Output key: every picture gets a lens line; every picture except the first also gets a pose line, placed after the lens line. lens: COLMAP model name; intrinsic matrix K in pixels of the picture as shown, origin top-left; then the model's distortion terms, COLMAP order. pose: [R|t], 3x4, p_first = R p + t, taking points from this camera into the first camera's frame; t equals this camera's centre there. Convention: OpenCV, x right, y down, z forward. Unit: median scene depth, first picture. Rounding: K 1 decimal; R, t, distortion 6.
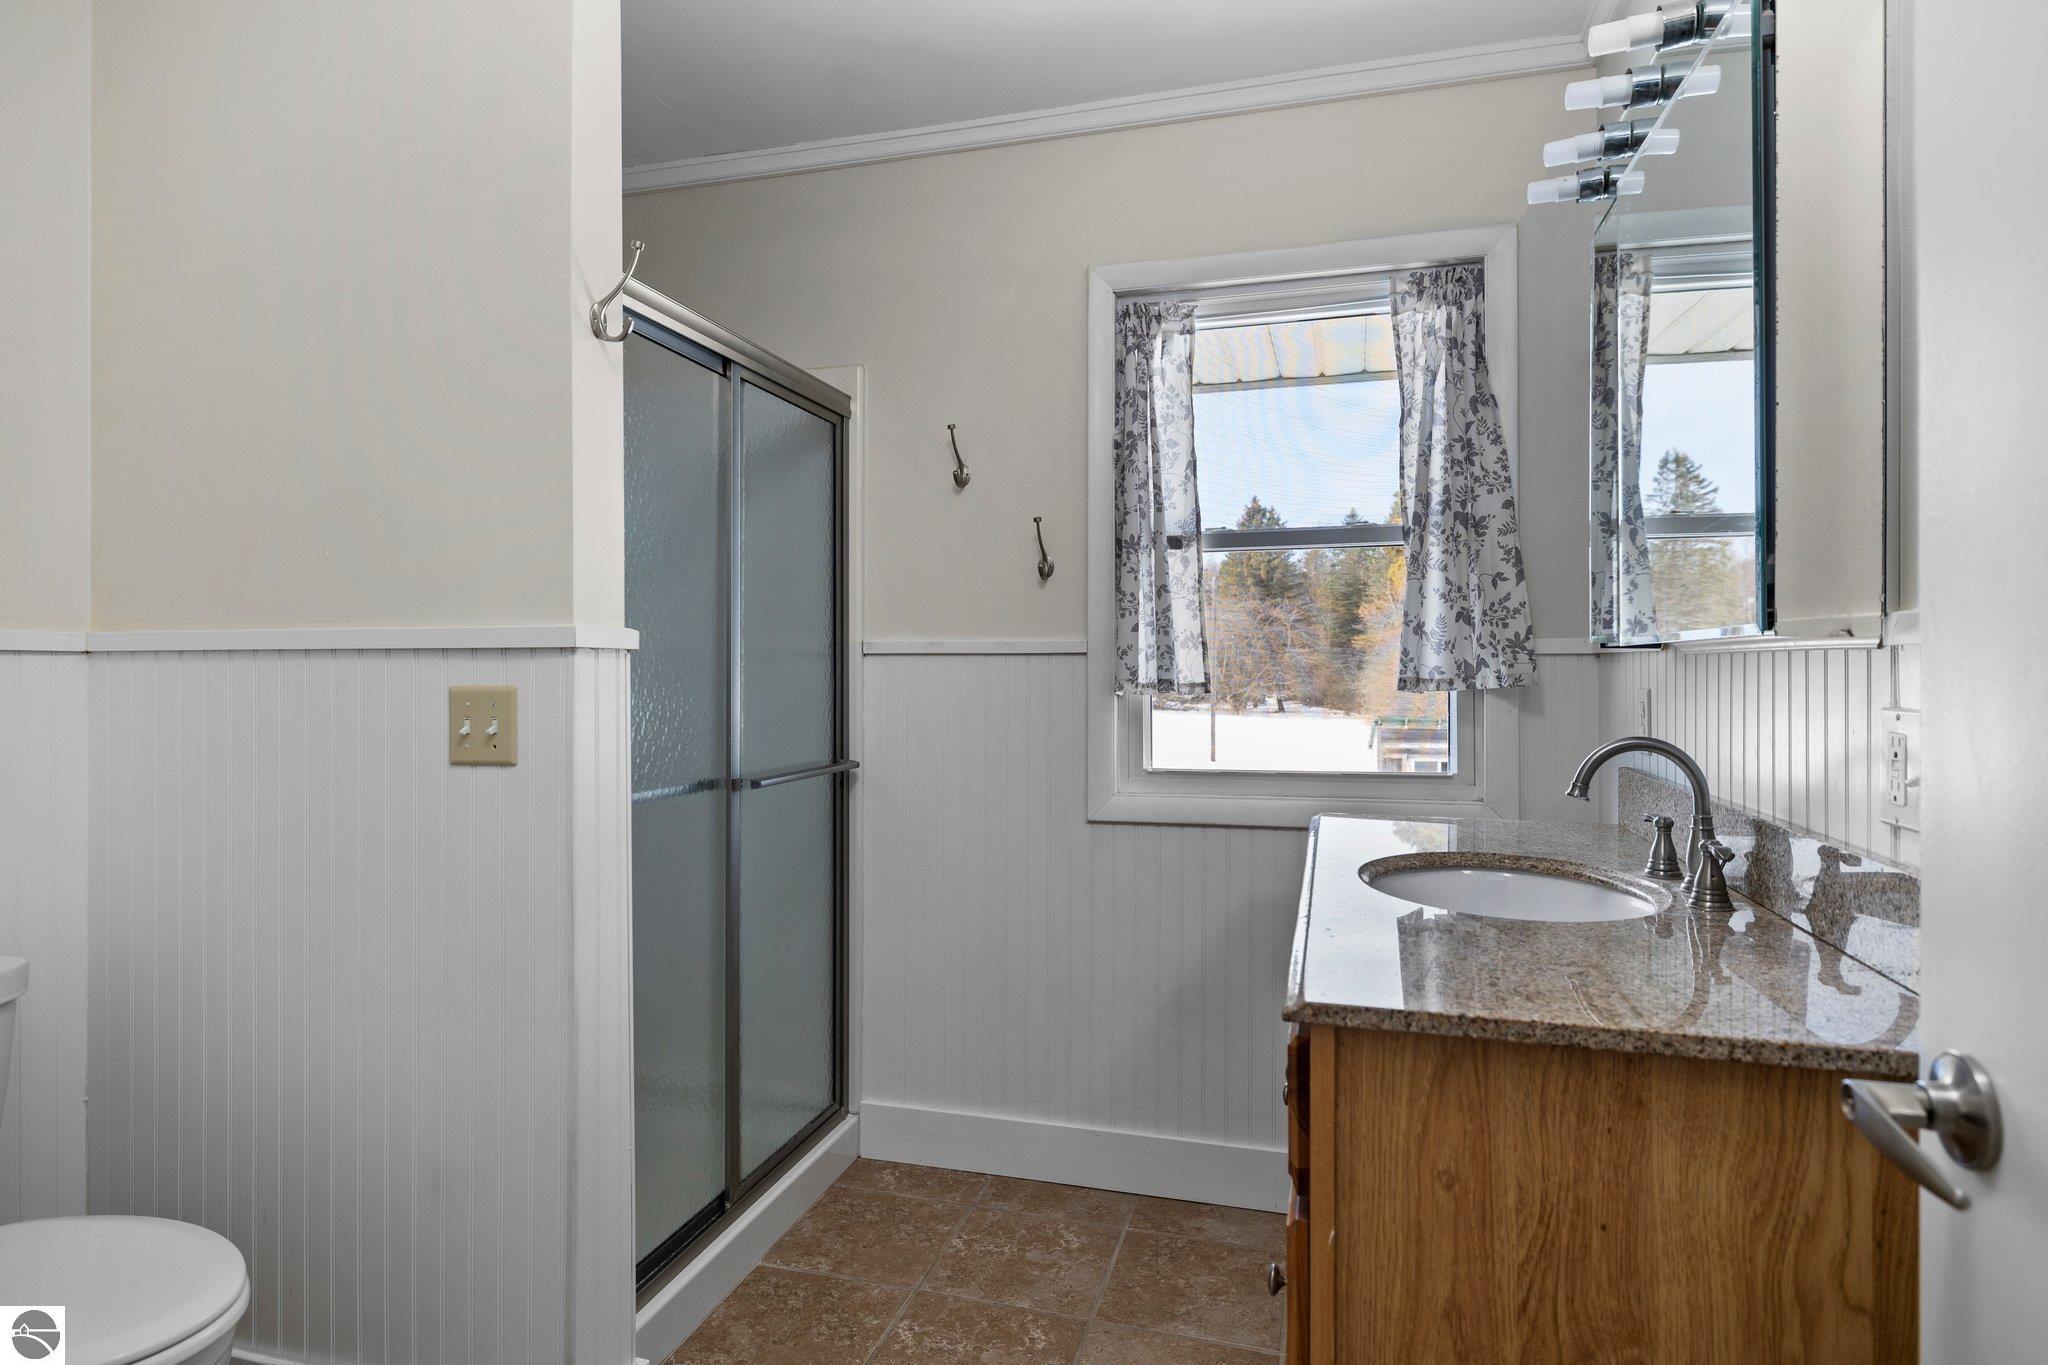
lens RADIAL K [[1099.8, 0, 1022.9], [0, 1099.8, 673.4], [0, 0, 1]] dist [-0.001593, -0.000884]
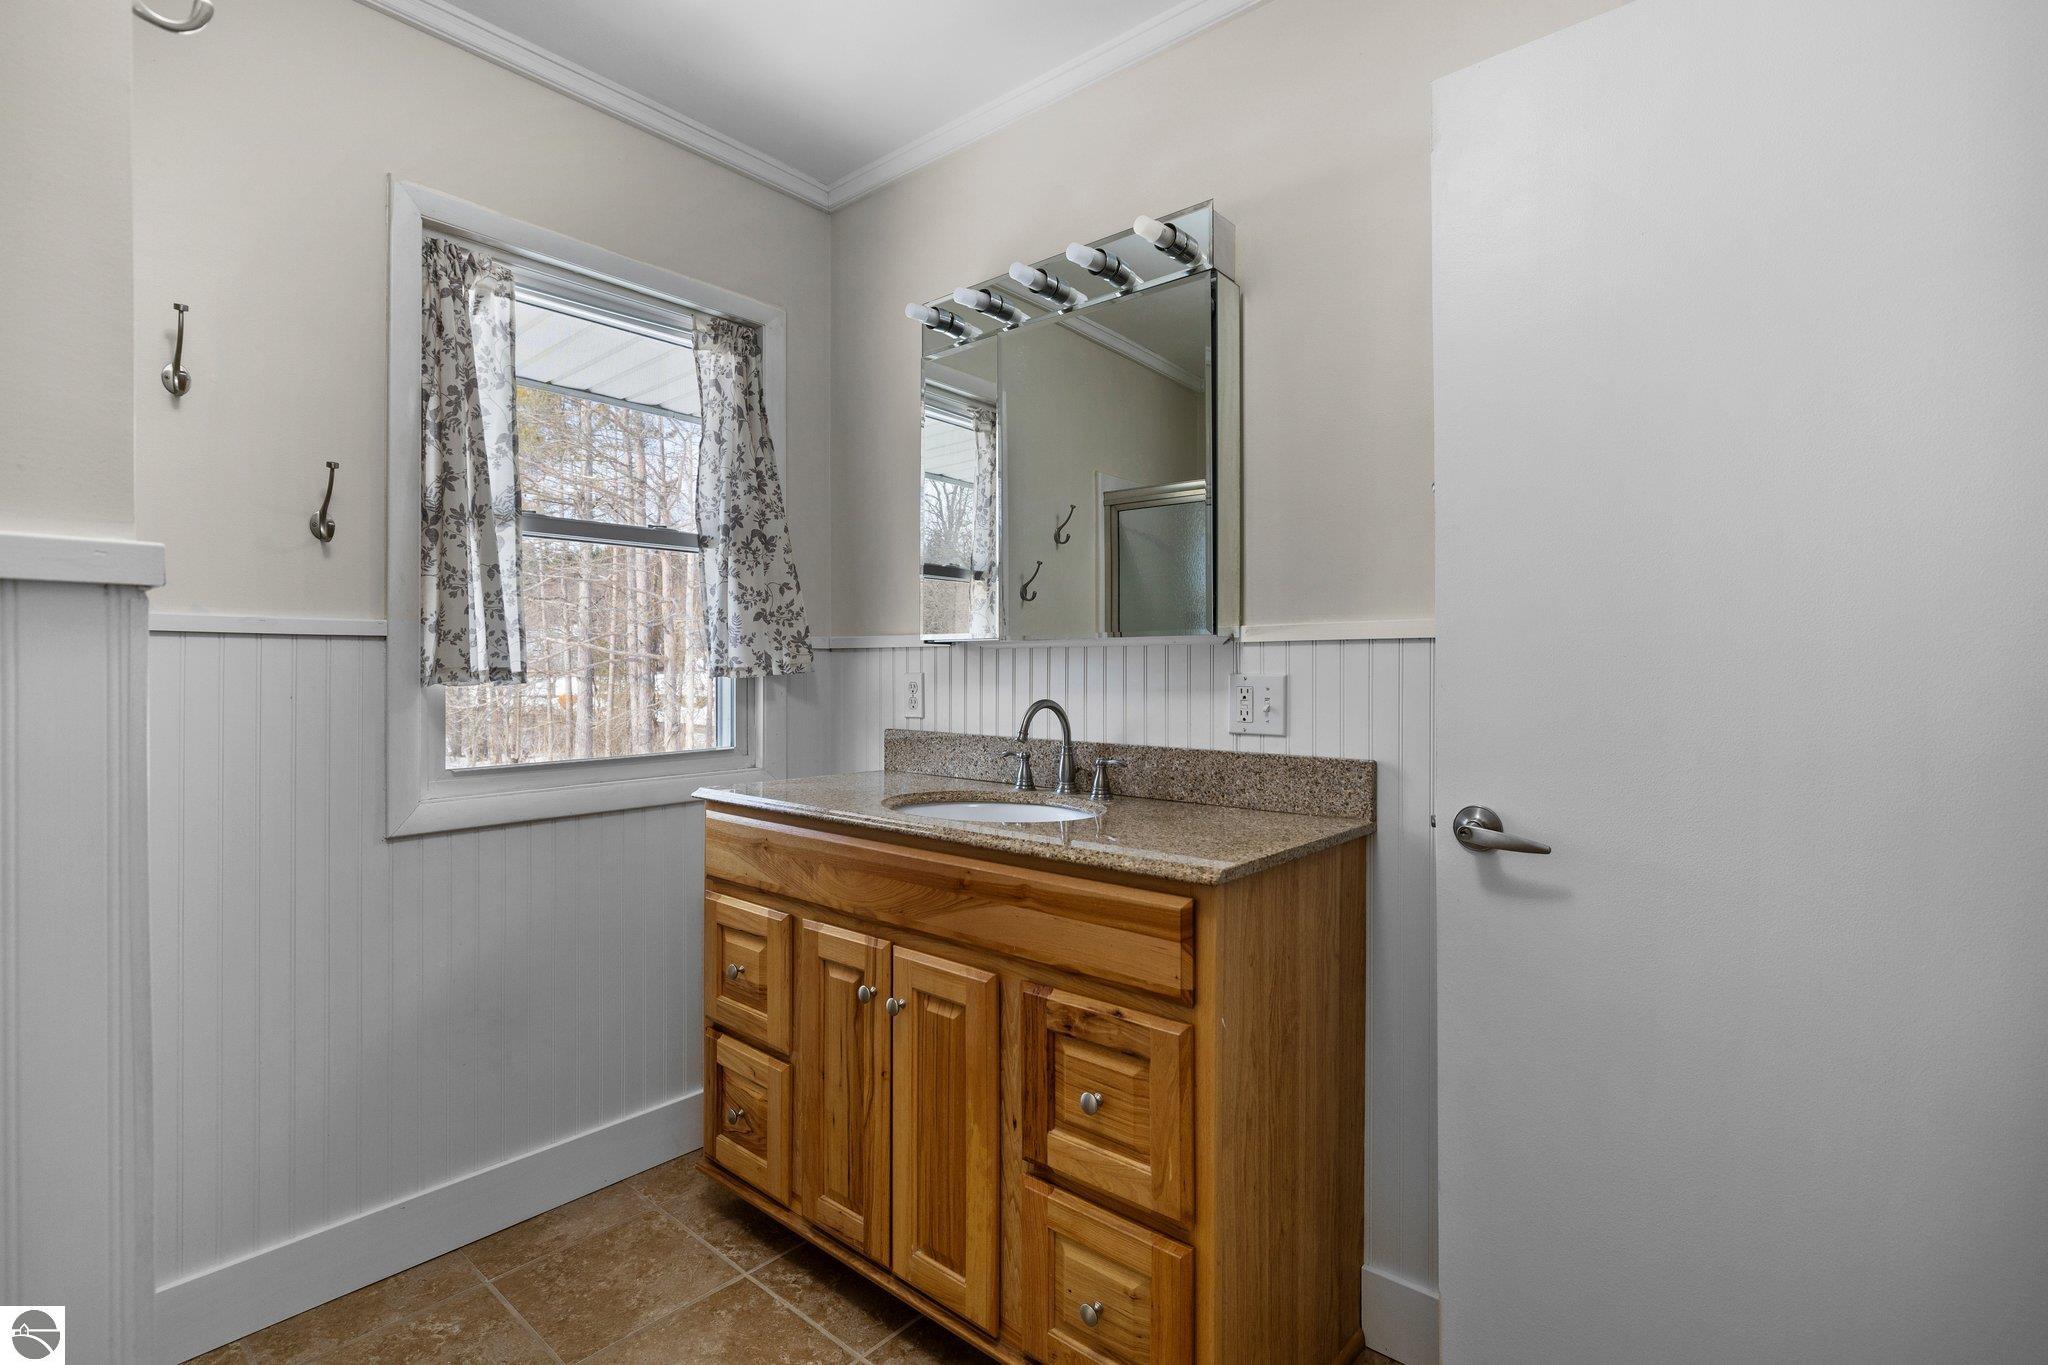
lens RADIAL K [[944.8, 0, 1019.6], [0, 944.8, 676.5], [0, 0, 1]] dist [-0.003336, 0.000120]
pose [[0.428112, -0.005193, 0.903711, -0.414562], [0.004860, 0.999982, 0.003443, 0.012678], [-0.903713, 0.002918, 0.428129, 0.282728]]
